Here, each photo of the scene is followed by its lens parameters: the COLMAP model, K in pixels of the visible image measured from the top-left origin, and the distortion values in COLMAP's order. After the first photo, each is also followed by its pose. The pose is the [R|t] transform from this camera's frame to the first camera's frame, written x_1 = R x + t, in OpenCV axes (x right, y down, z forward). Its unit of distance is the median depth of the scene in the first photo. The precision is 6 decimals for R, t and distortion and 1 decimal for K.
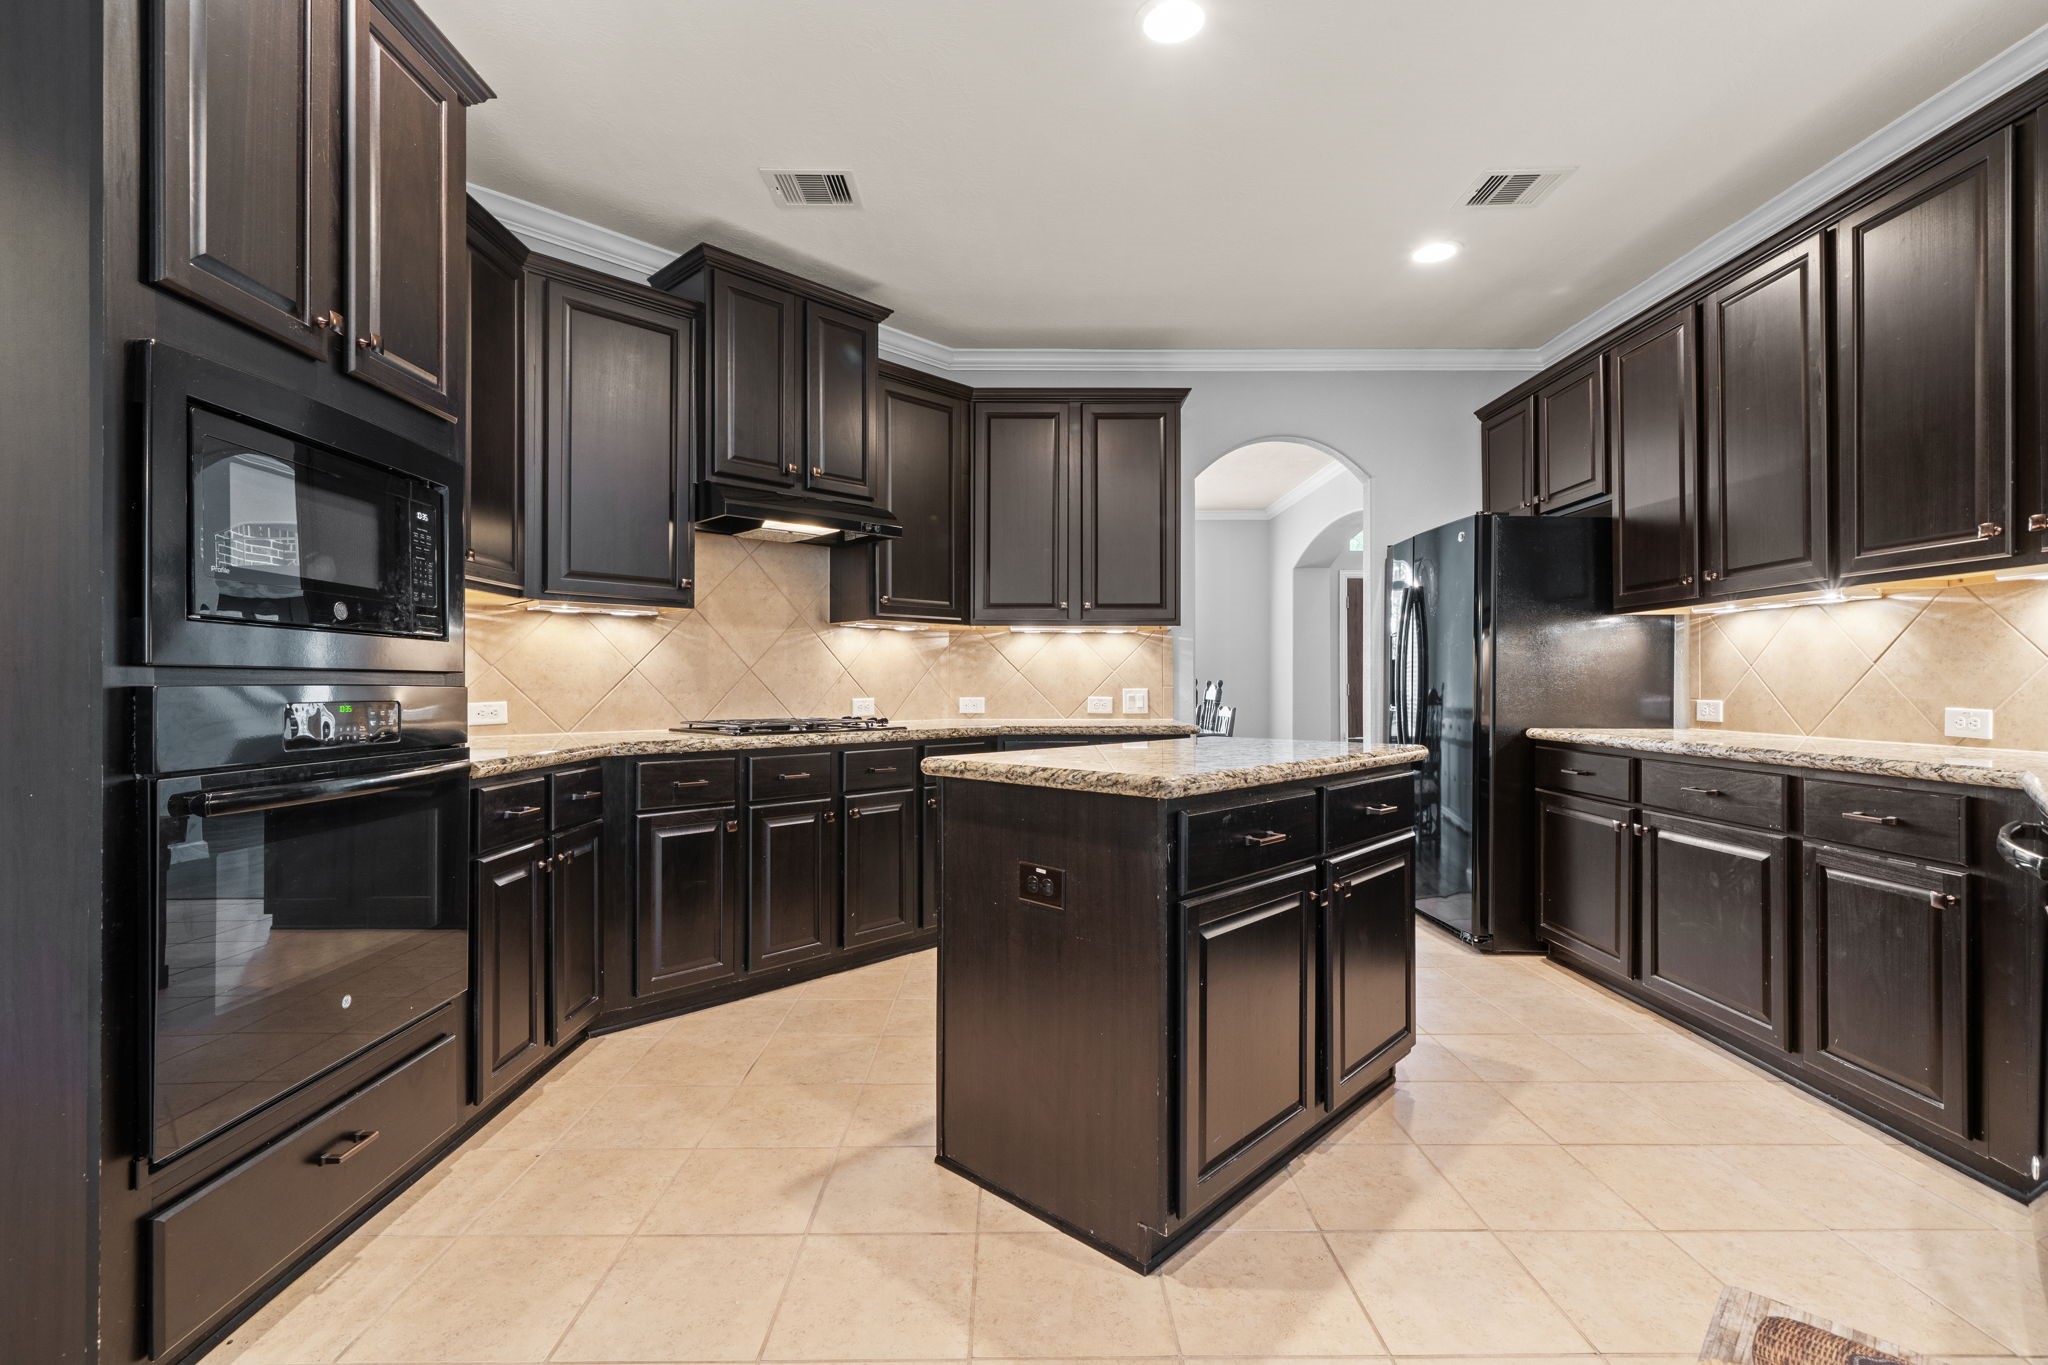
lens RADIAL K [[945.9, 0, 1007.4], [0, 945.9, 676.9], [0, 0, 1]] dist [-0.000205, 0.000100]
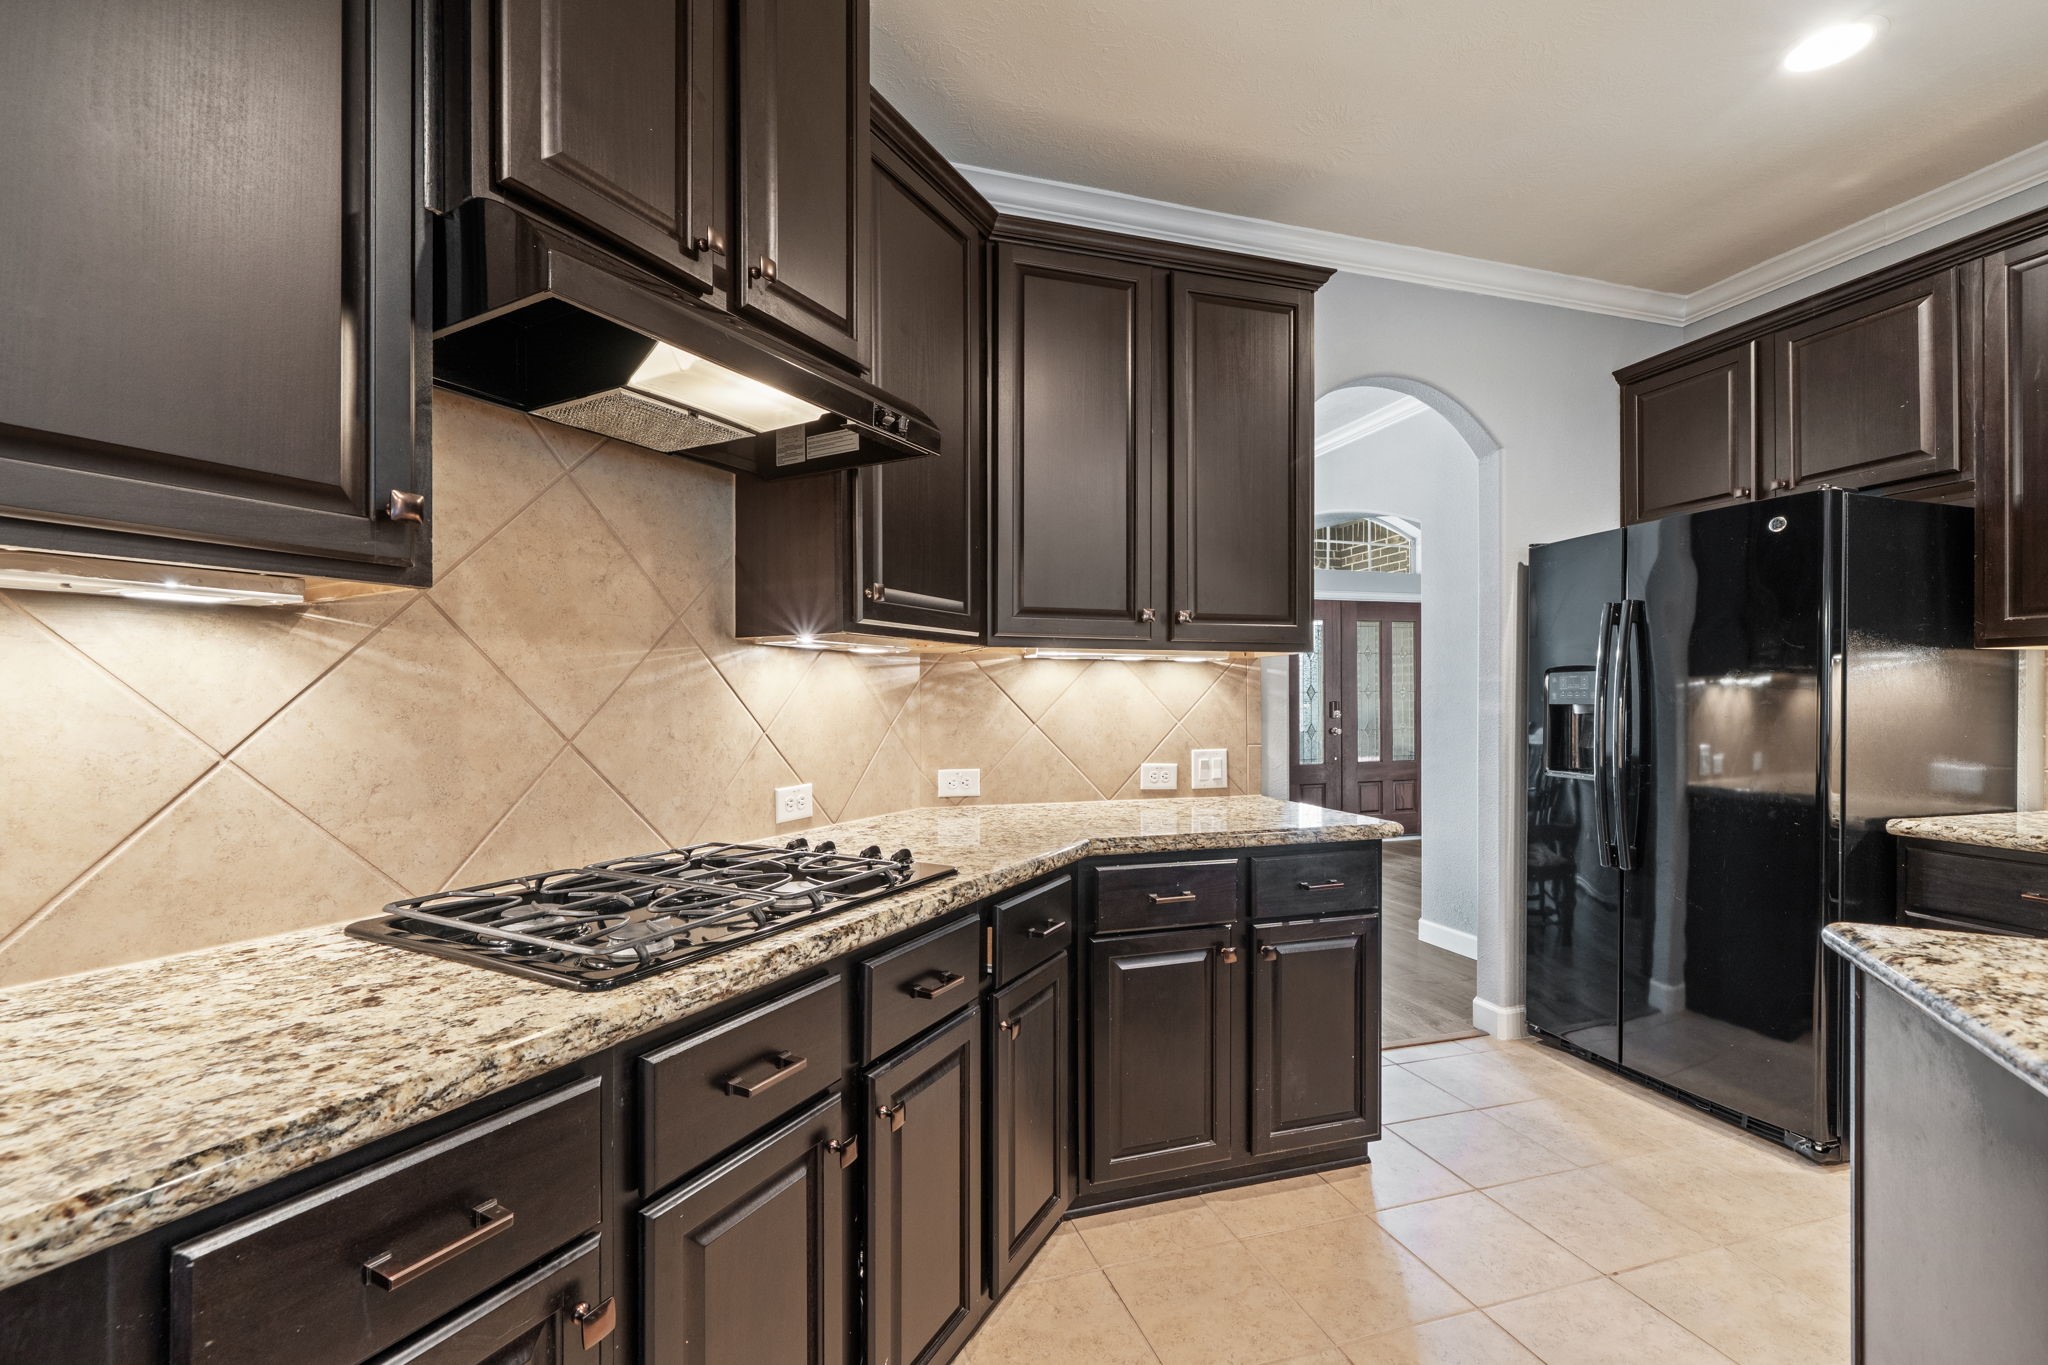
lens RADIAL K [[884.3, 0, 1015.3], [0, 884.3, 698.5], [0, 0, 1]] dist [-0.003021, -0.000088]
pose [[0.954385, -0.000784, 0.298577, -0.188828], [-0.001555, 0.999970, 0.007597, -0.029624], [-0.298574, -0.007715, 0.954355, 0.531762]]
